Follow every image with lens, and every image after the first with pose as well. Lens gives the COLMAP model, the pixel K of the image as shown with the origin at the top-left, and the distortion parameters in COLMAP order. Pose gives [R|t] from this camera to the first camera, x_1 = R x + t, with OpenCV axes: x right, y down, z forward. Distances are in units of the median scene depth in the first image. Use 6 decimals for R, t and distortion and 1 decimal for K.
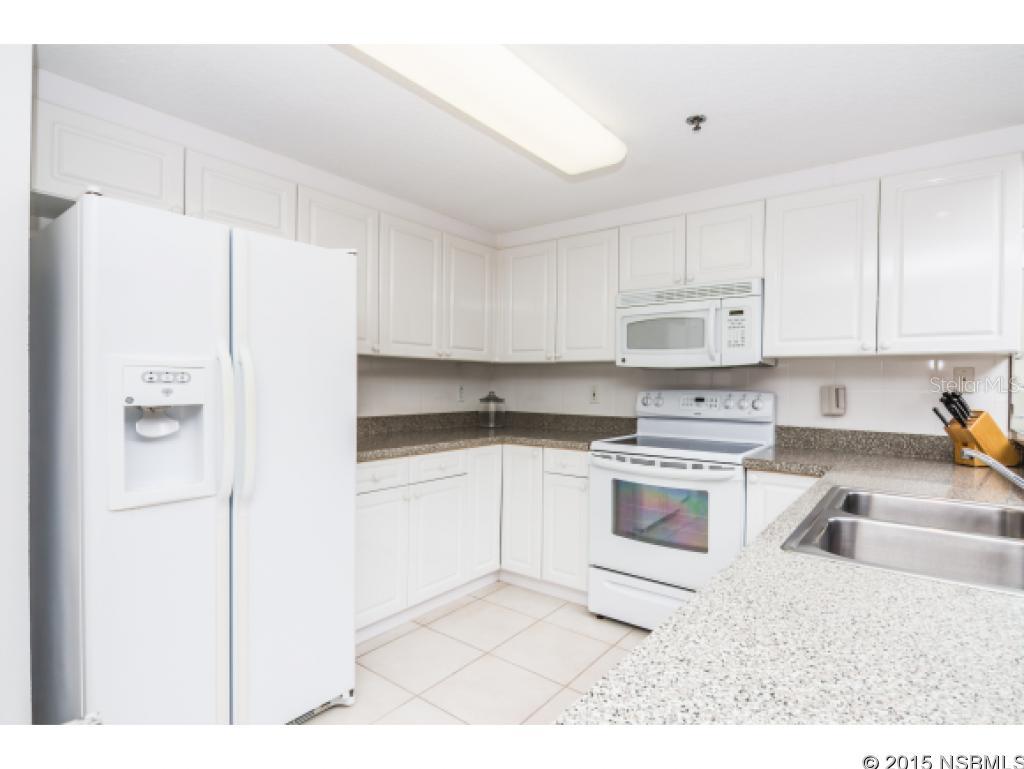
lens RADIAL K [[510.9, 0, 509.7], [0, 510.9, 382.8], [0, 0, 1]] dist [-0.005086, -0.003838]
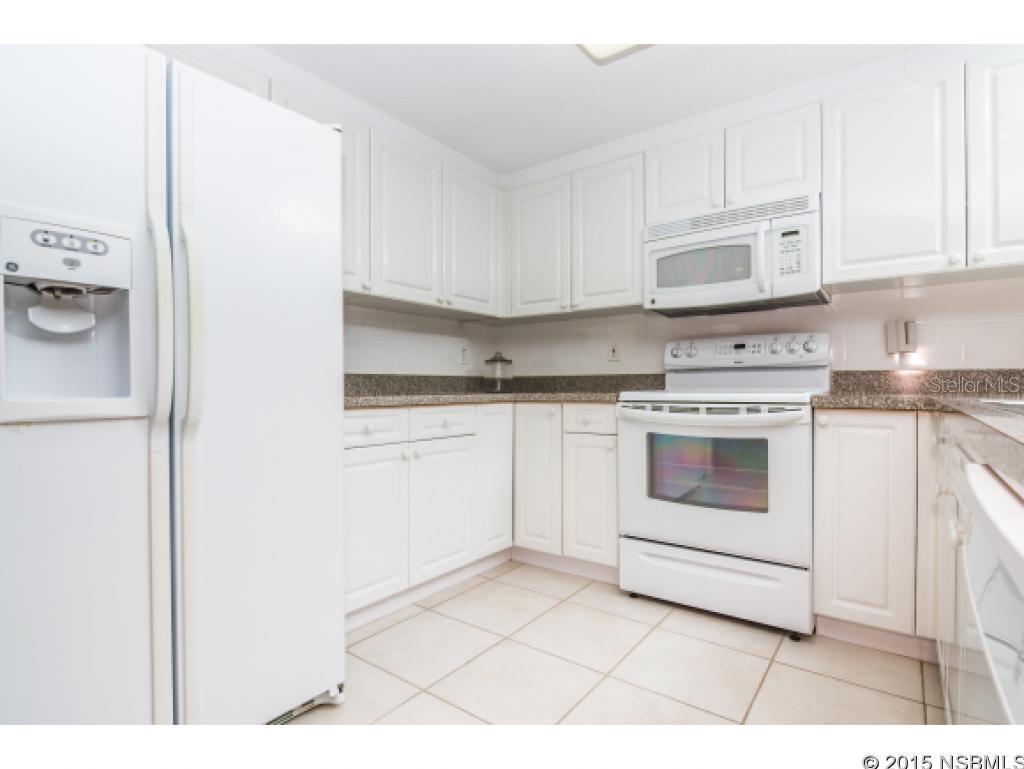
lens RADIAL K [[510.9, 0, 512.5], [0, 510.9, 384.2], [0, 0, 1]] dist [-0.005086, -0.003838]
pose [[0.999679, -0.012786, 0.021874, -0.041737], [0.012851, 0.999913, -0.002818, 0.107608], [-0.021836, 0.003099, 0.999757, 0.153585]]
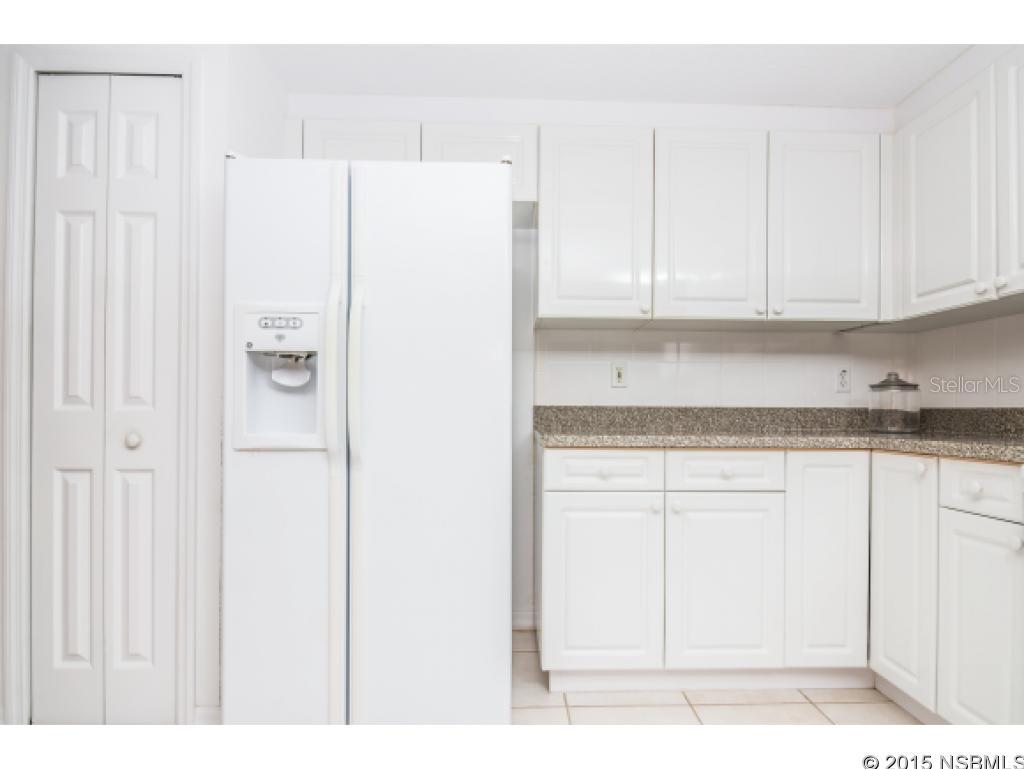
lens RADIAL K [[510.9, 0, 536.9], [0, 510.9, 401.4], [0, 0, 1]] dist [-0.005086, -0.003838]
pose [[0.641859, -0.019939, -0.766563, 0.224341], [0.002169, 0.999705, -0.024188, 0.091921], [0.766819, 0.013862, 0.641713, 0.409685]]
